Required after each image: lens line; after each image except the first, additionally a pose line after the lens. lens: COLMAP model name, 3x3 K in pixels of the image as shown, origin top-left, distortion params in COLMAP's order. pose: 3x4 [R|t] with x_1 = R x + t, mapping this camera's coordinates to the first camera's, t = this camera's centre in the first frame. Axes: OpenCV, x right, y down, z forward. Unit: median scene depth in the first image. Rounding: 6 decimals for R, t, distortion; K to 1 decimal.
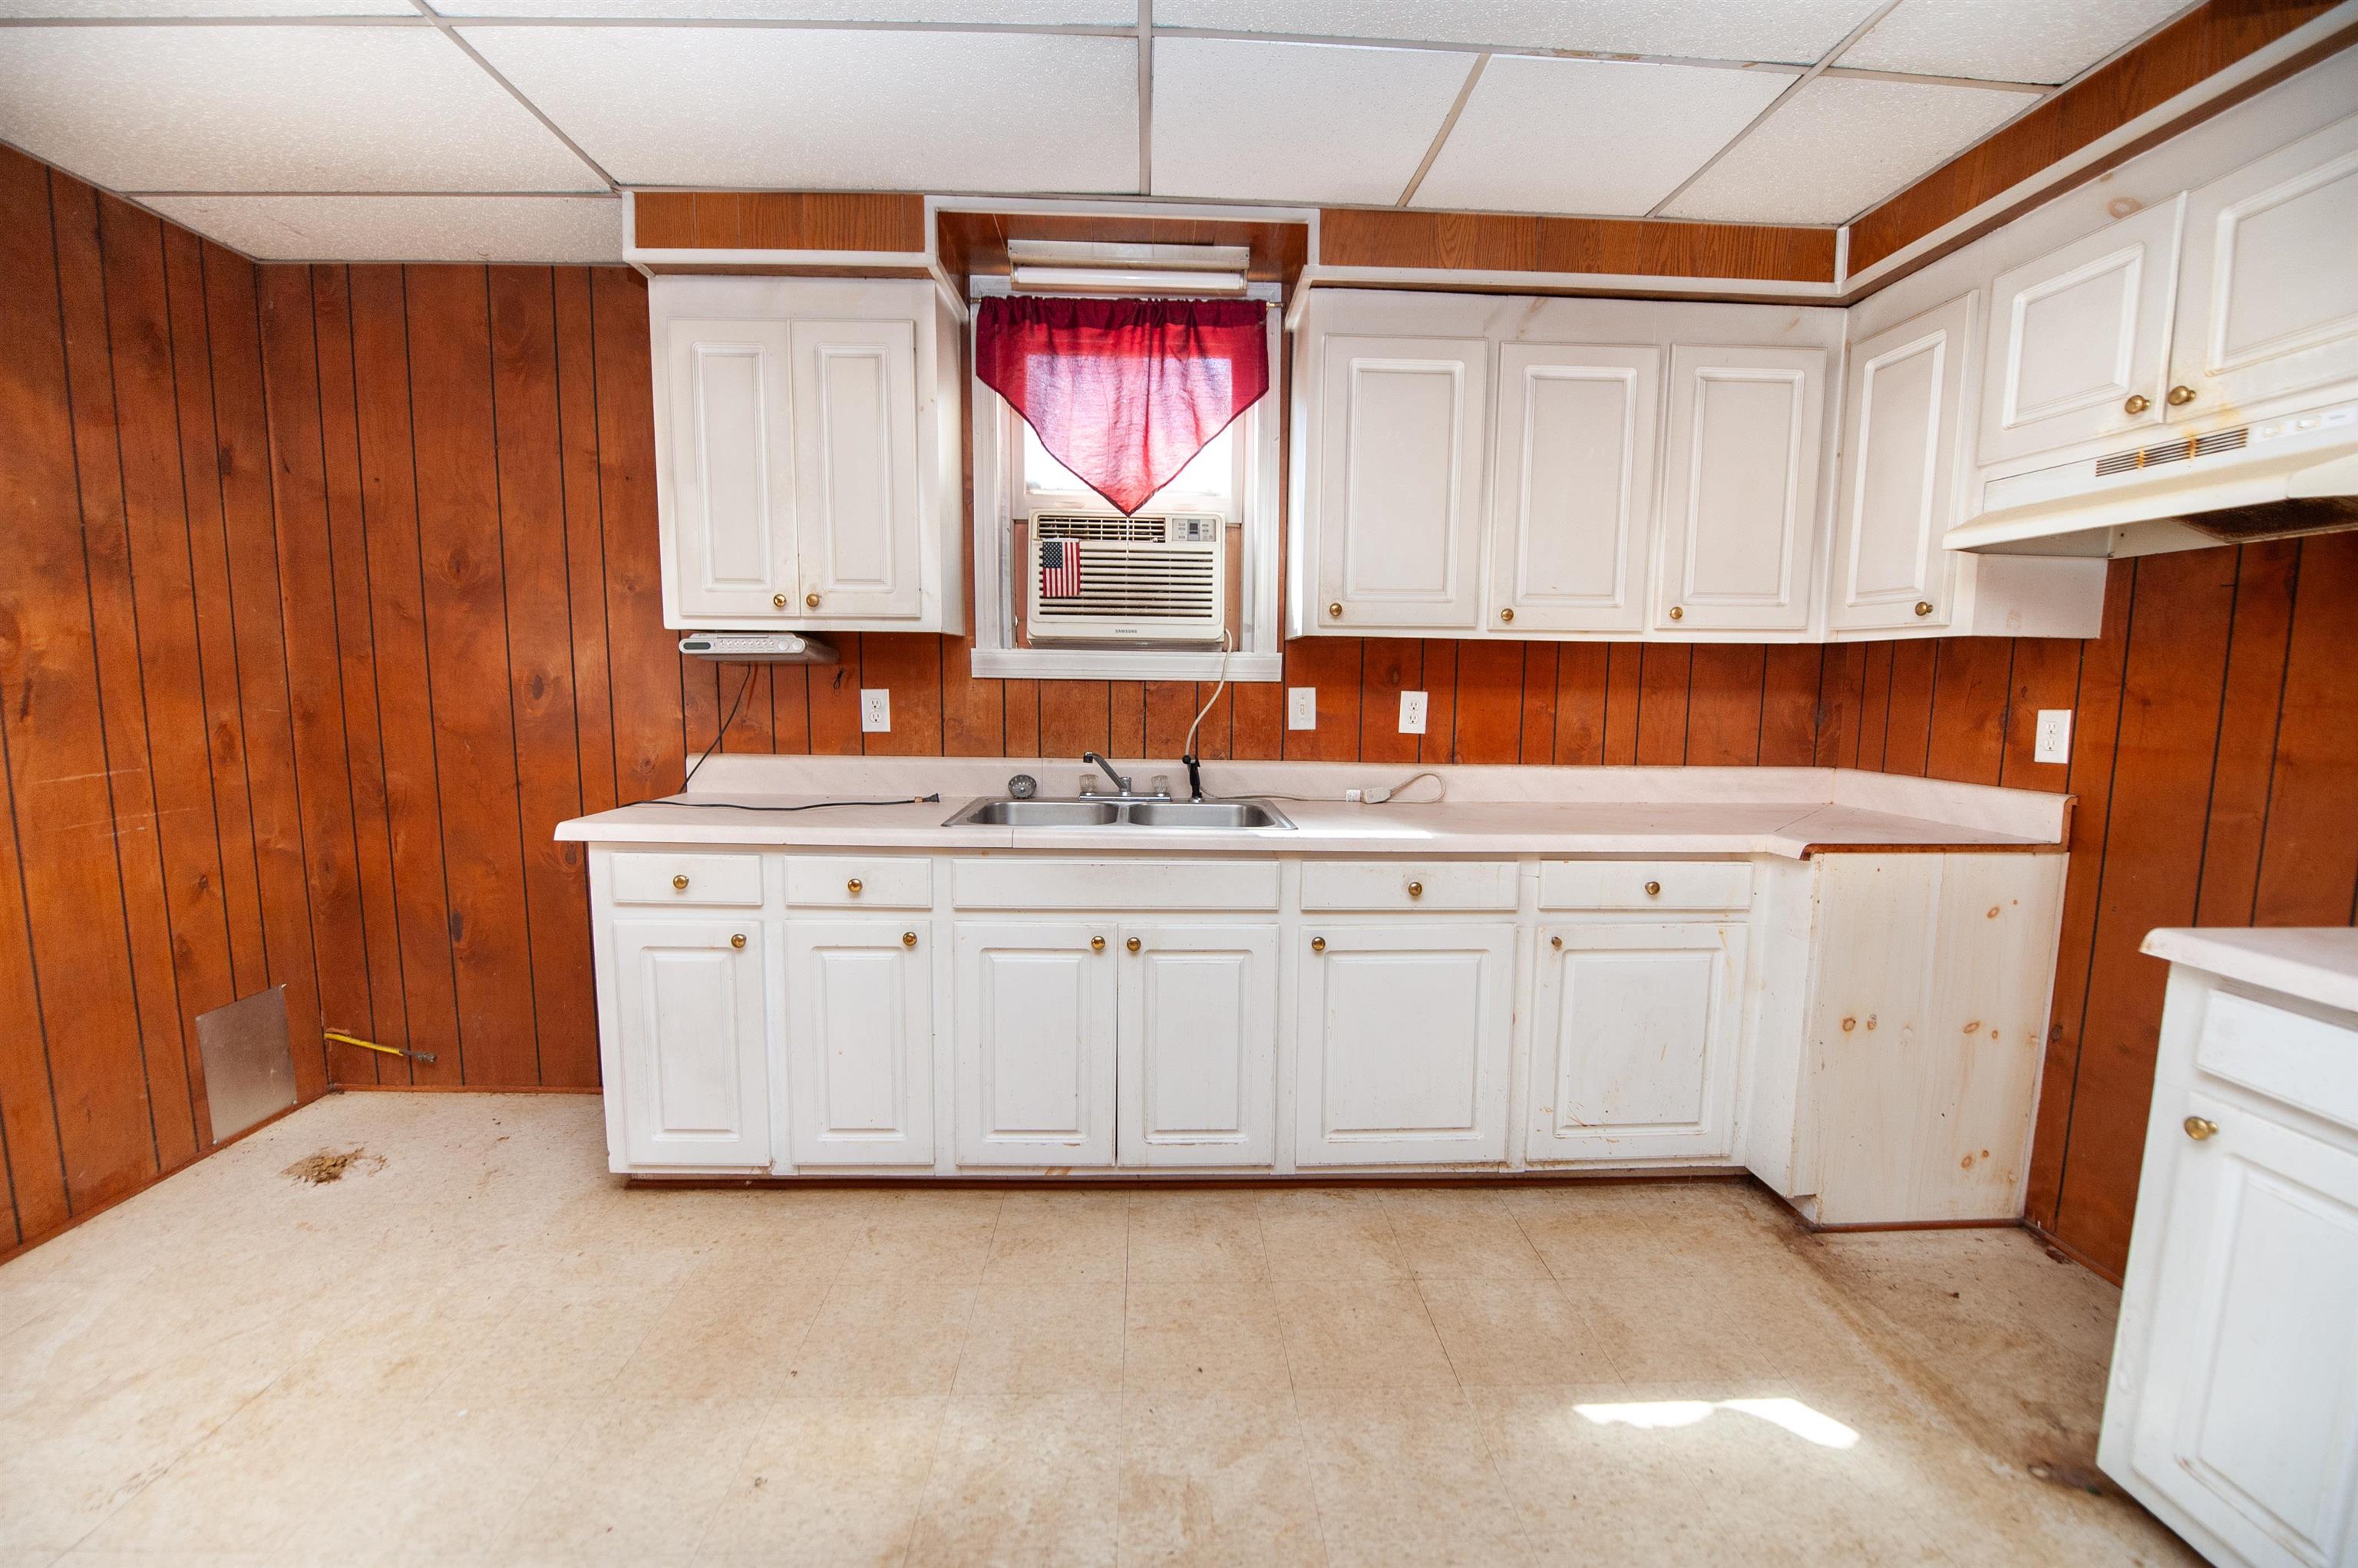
lens RADIAL K [[958.0, 0, 1189.4], [0, 958.0, 793.4], [0, 0, 1]] dist [-0.018289, -0.002474]
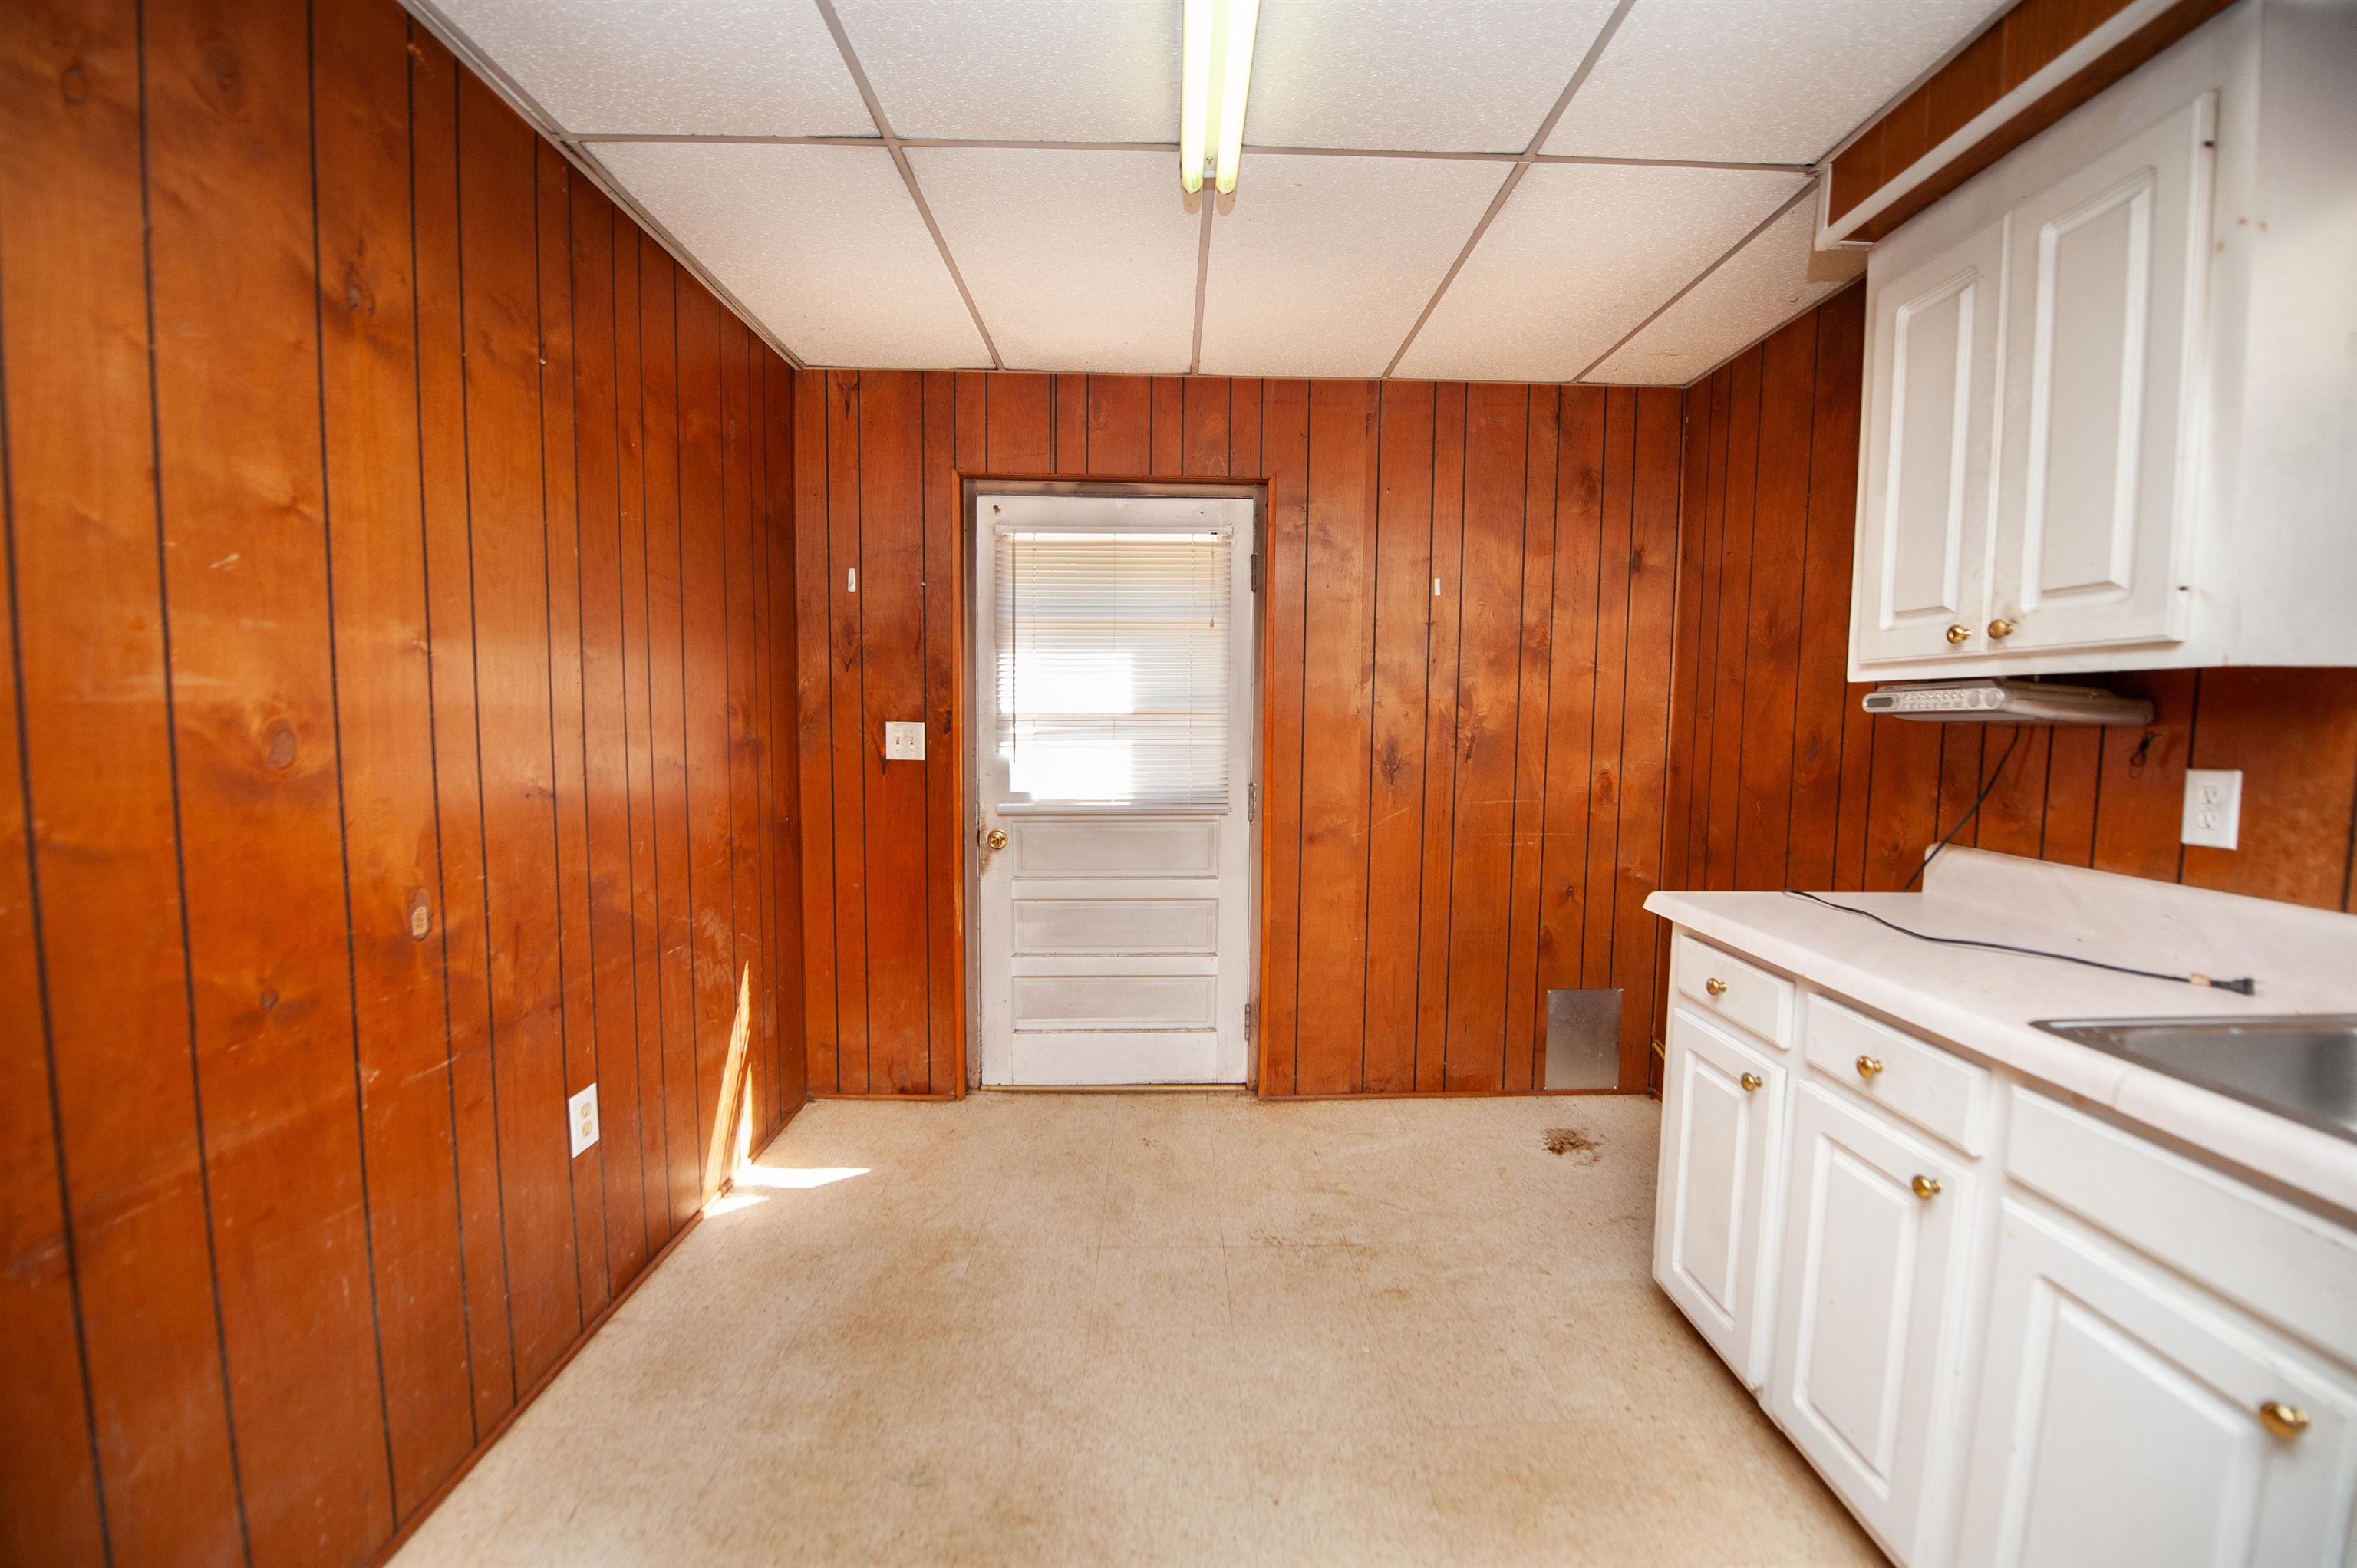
lens RADIAL K [[942.5, 0, 1185.0], [0, 942.5, 792.2], [0, 0, 1]] dist [-0.011047, -0.004914]
pose [[-0.021821, 0.069266, -0.997360, 0.255140], [-0.124193, 0.989682, 0.071450, -0.068902], [0.992018, 0.125424, -0.012993, 0.472281]]
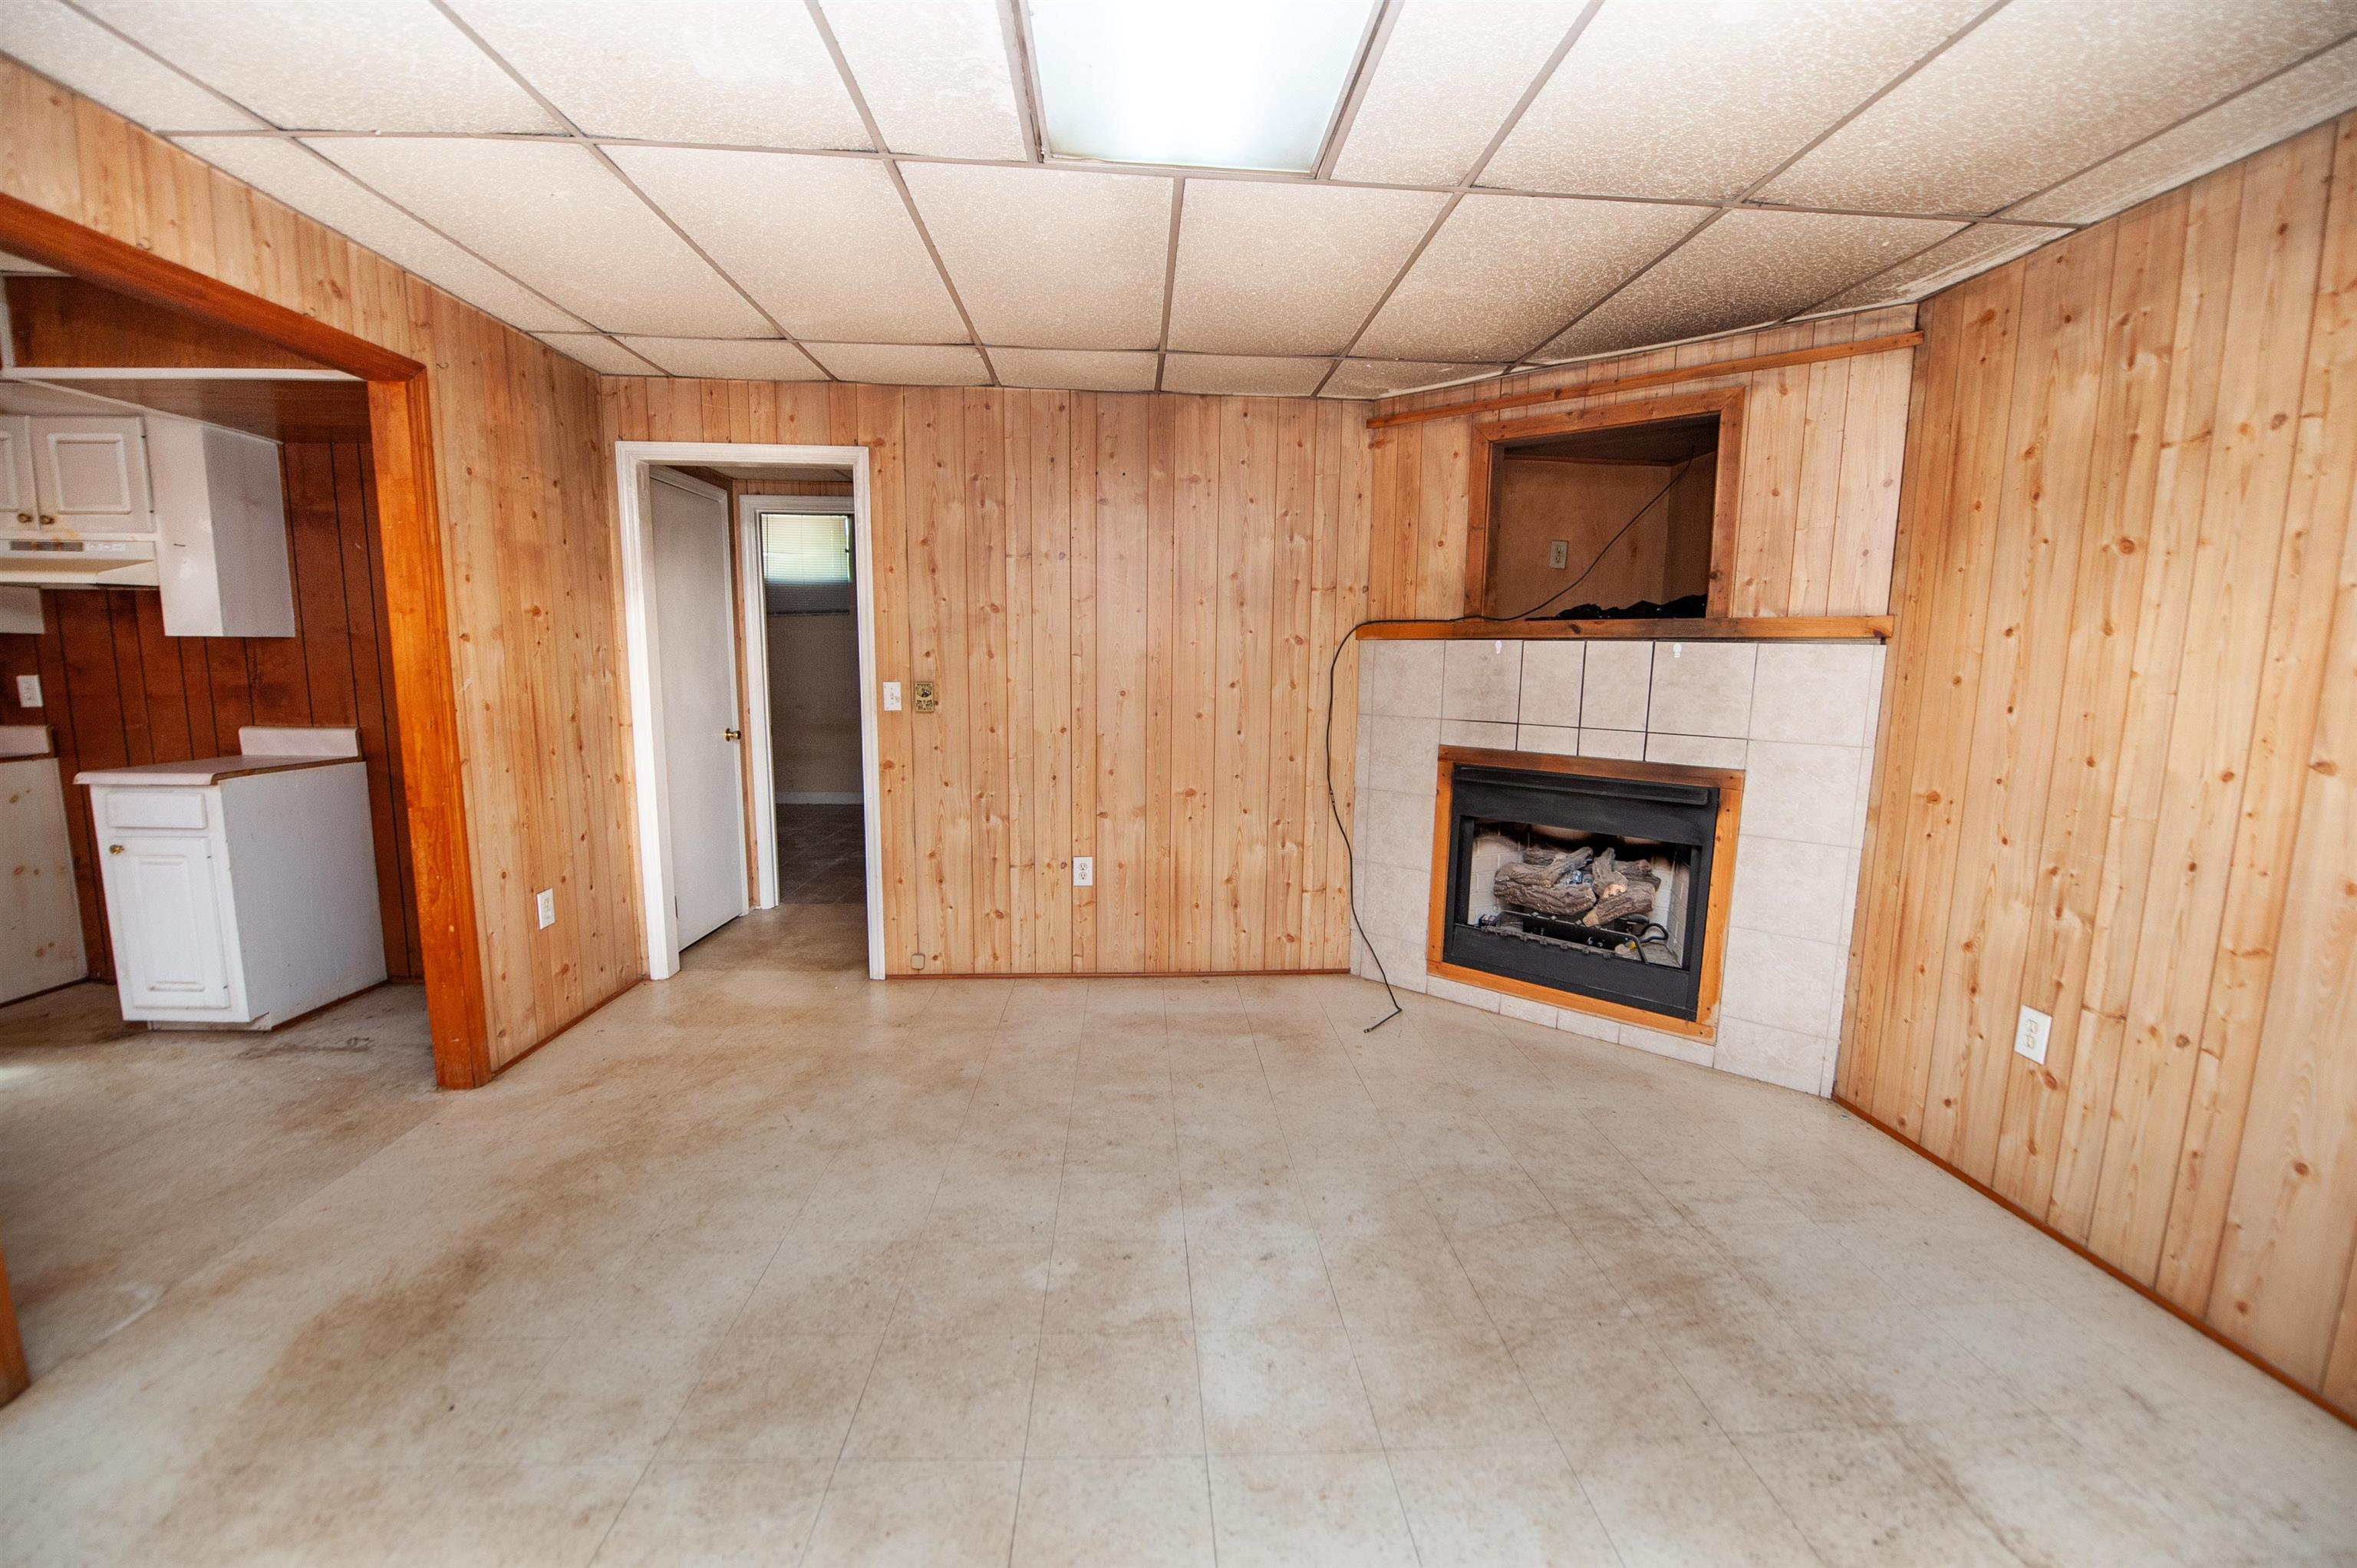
lens RADIAL K [[957.5, 0, 1188.9], [0, 957.5, 793.4], [0, 0, 1]] dist [-0.018289, -0.002474]
pose [[-0.015046, -0.146616, 0.989079, -0.702232], [0.099764, 0.984035, 0.147386, 0.075300], [-0.994897, 0.100892, -0.000178, -0.947481]]
